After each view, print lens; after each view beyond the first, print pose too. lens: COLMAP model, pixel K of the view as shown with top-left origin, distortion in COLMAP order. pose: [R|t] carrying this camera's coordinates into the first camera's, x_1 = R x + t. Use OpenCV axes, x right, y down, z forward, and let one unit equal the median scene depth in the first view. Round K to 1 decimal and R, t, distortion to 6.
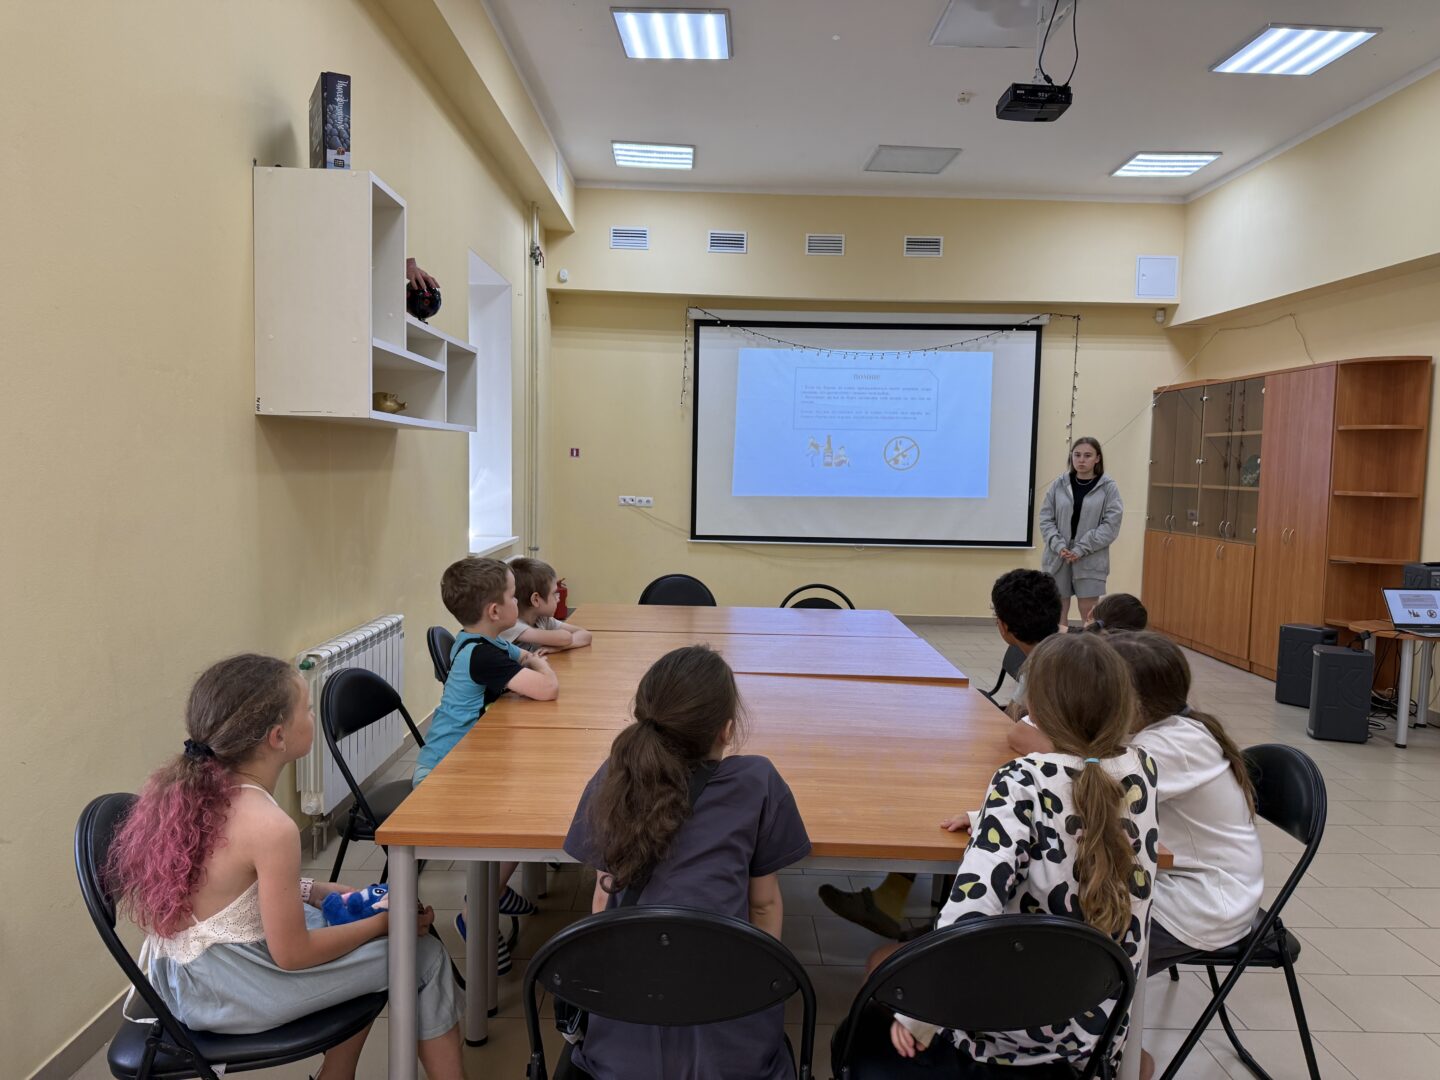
lens RADIAL K [[996.9, 0, 784.5], [0, 996.9, 555.7], [0, 0, 1]] dist [0.151244, -0.257616]
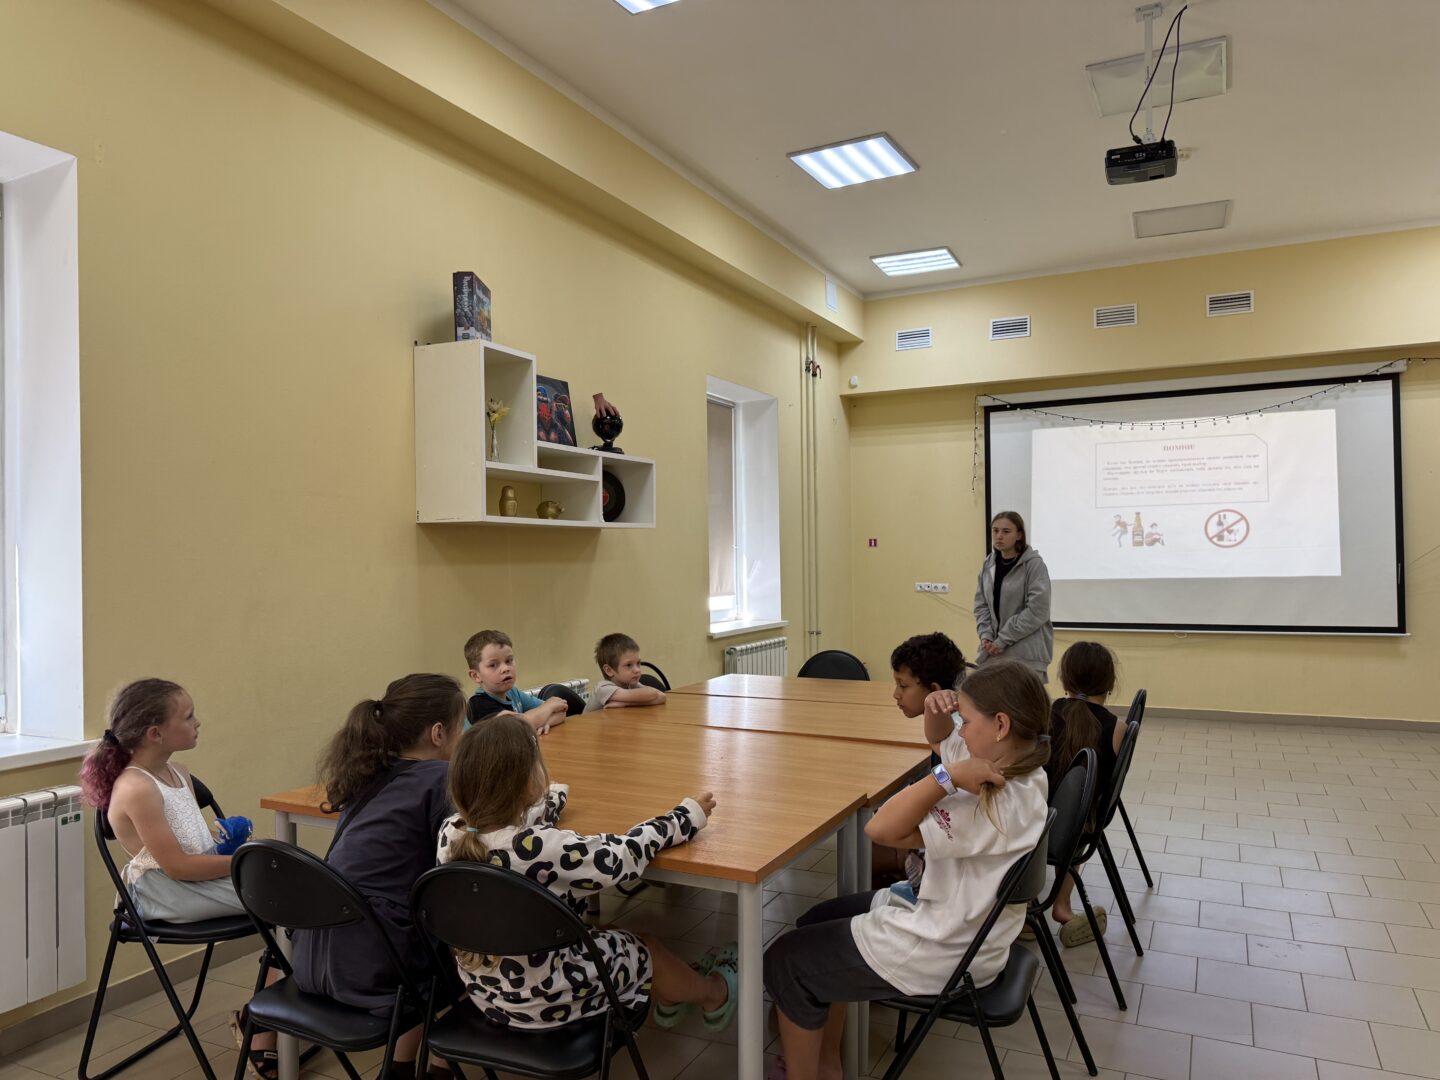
lens RADIAL K [[998.4, 0, 718.1], [0, 998.4, 577.3], [0, 0, 1]] dist [0.061962, -0.110103]
pose [[0.885385, -0.023931, -0.464243, 0.145093], [-0.008919, 0.997616, -0.068435, 0.007473], [0.464773, 0.064732, 0.883060, -0.002122]]
